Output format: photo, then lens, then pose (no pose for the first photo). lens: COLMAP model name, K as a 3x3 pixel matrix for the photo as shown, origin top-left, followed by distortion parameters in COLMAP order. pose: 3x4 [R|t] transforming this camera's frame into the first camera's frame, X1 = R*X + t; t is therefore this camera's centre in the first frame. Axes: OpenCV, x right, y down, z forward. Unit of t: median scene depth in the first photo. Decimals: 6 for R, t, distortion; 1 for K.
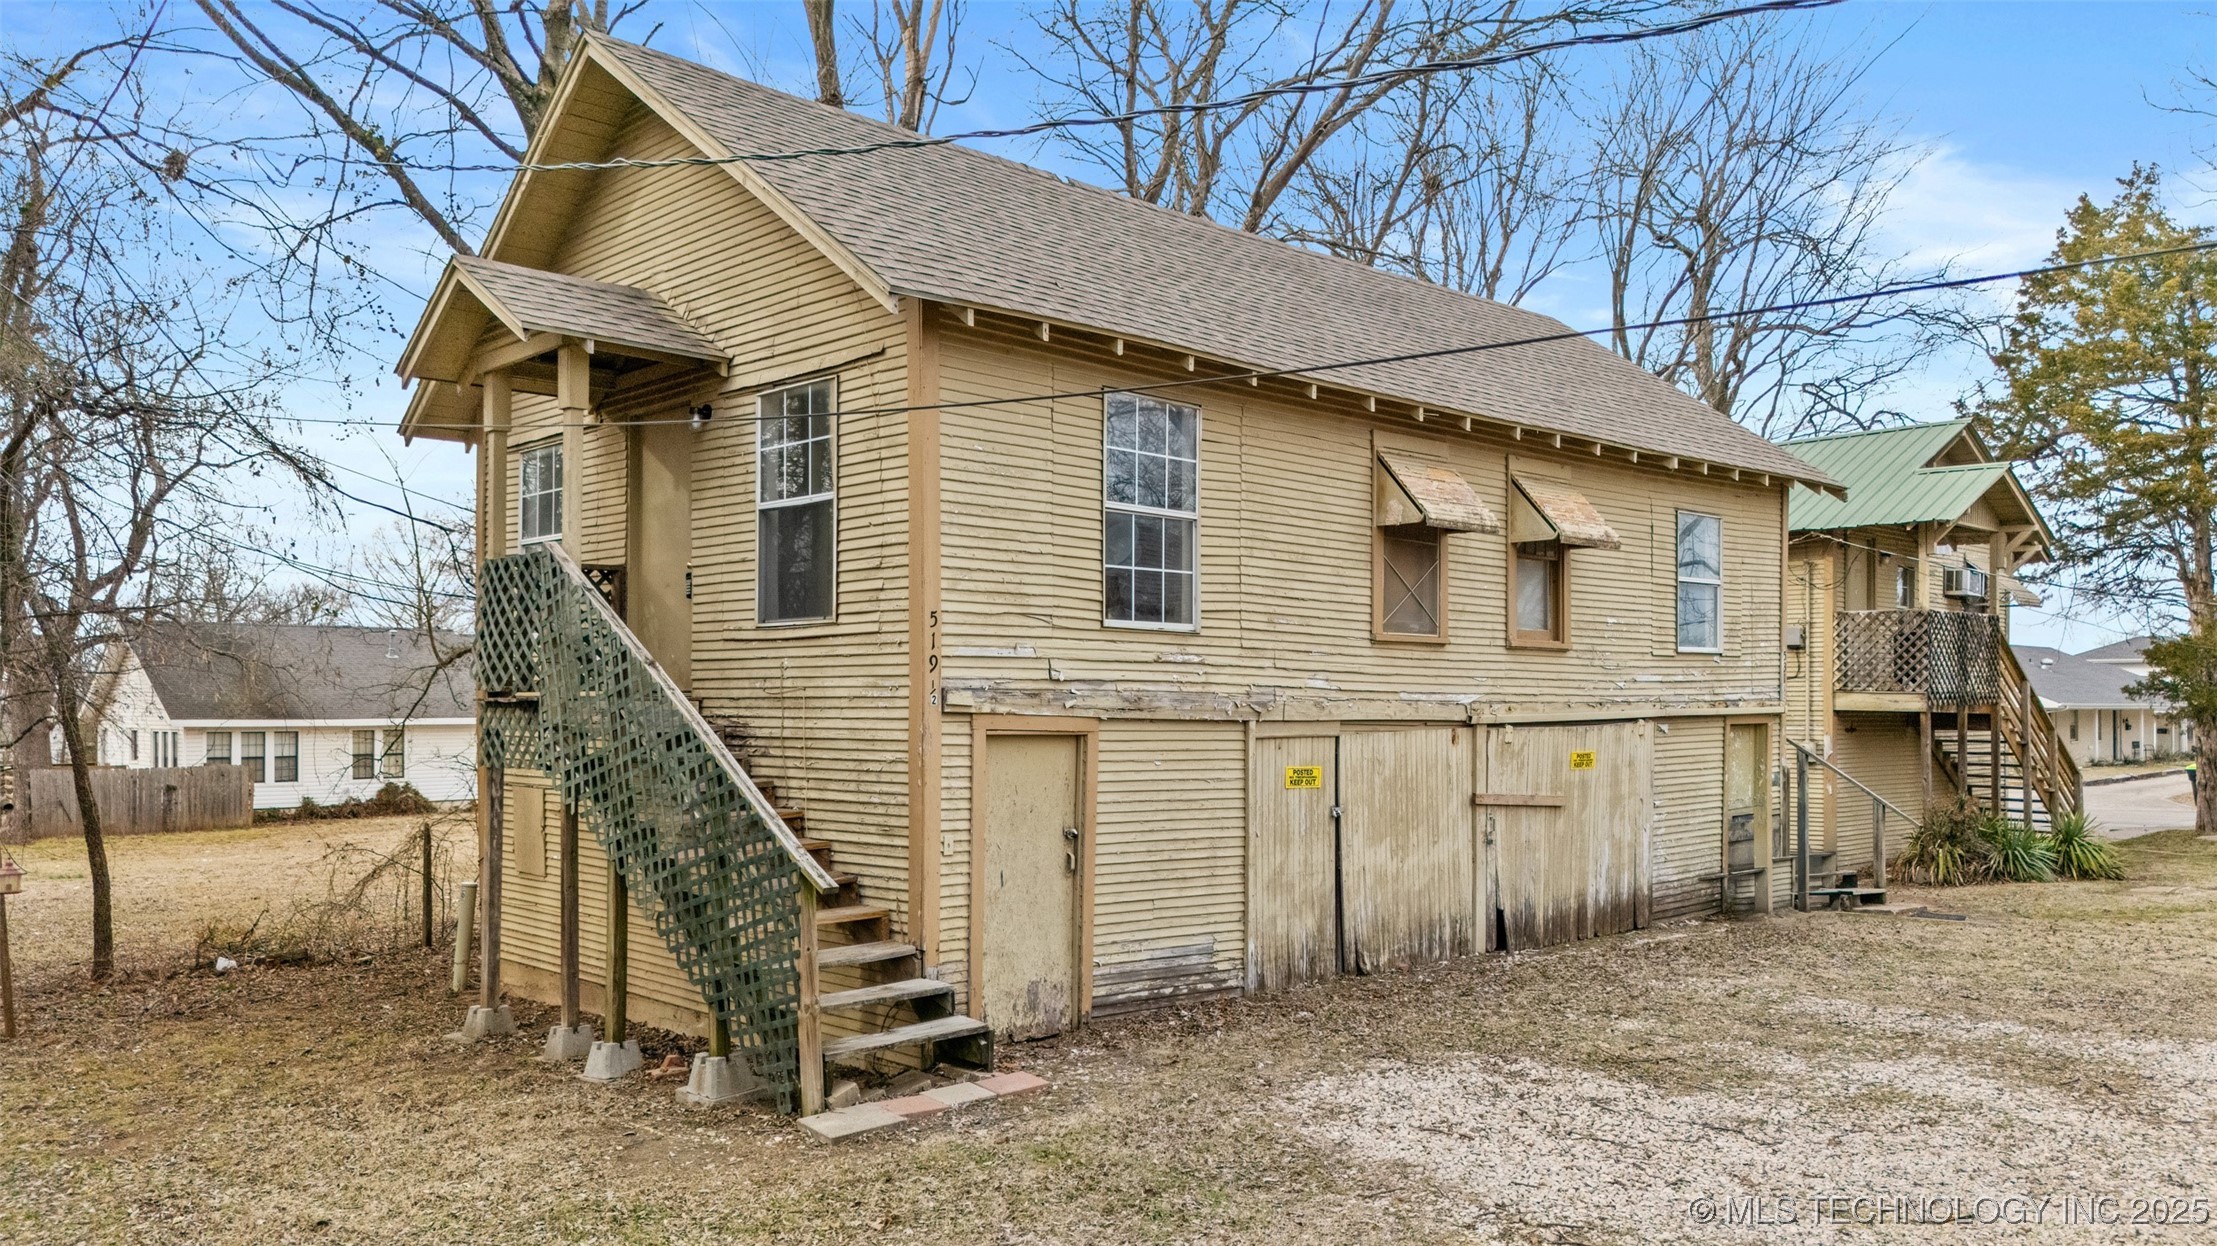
lens RADIAL K [[1671.9, 0, 1111.3], [0, 1671.9, 643.1], [0, 0, 1]] dist [0.011077, 0.001345]
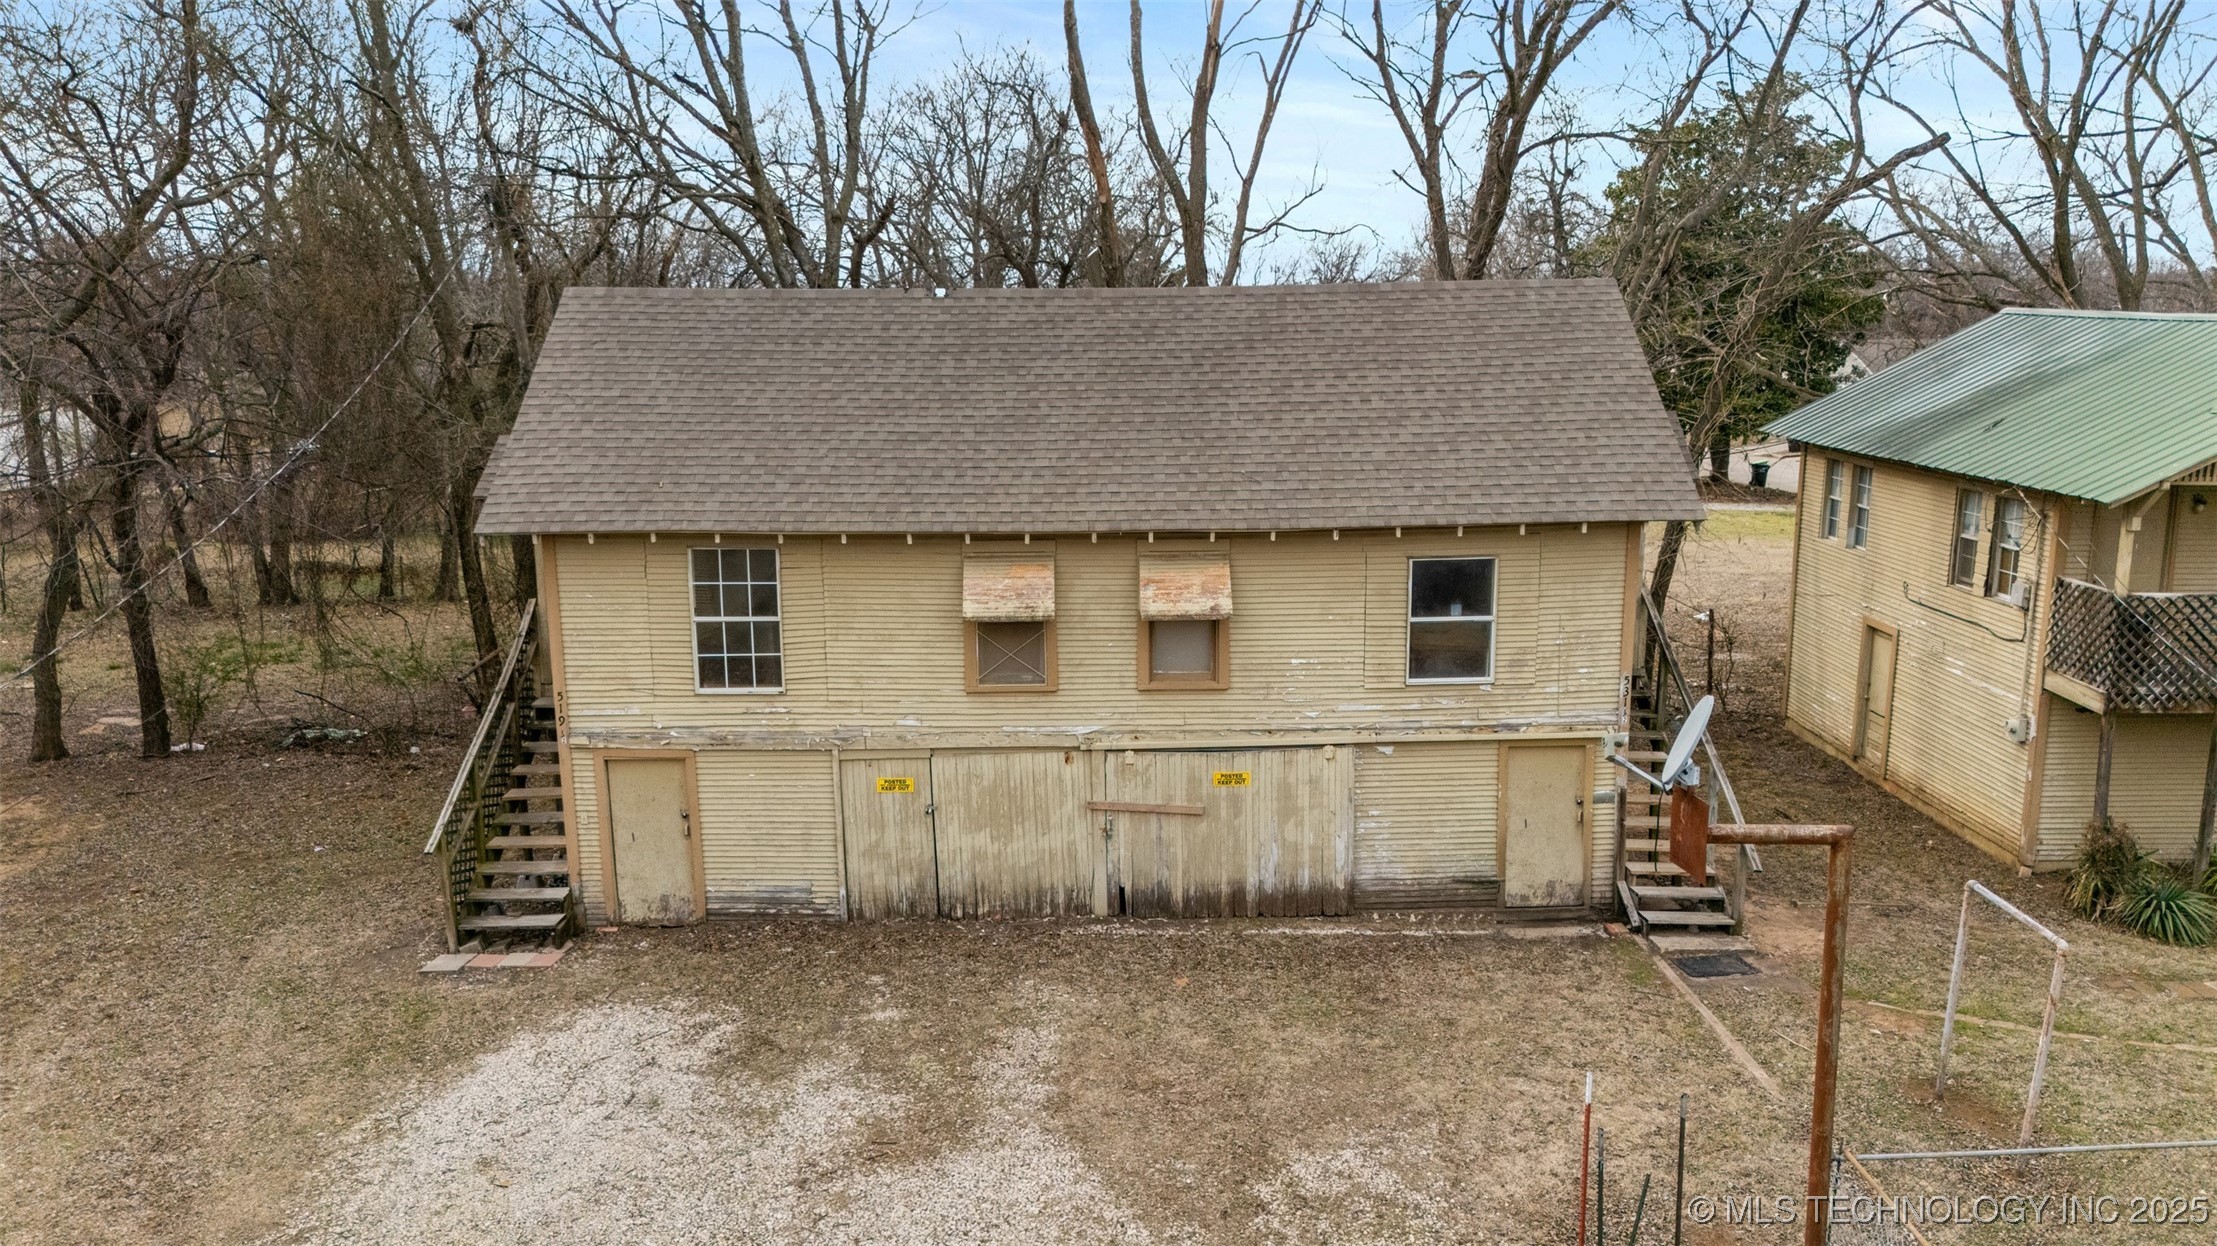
lens RADIAL K [[1671.9, 0, 1108.0], [0, 1671.9, 617.7], [0, 0, 1]] dist [0.011077, 0.001345]
pose [[0.739923, 0.121385, -0.661650, 1.147760], [0.036388, 0.974922, 0.219551, -0.359325], [0.671707, -0.186527, 0.716950, 0.103443]]
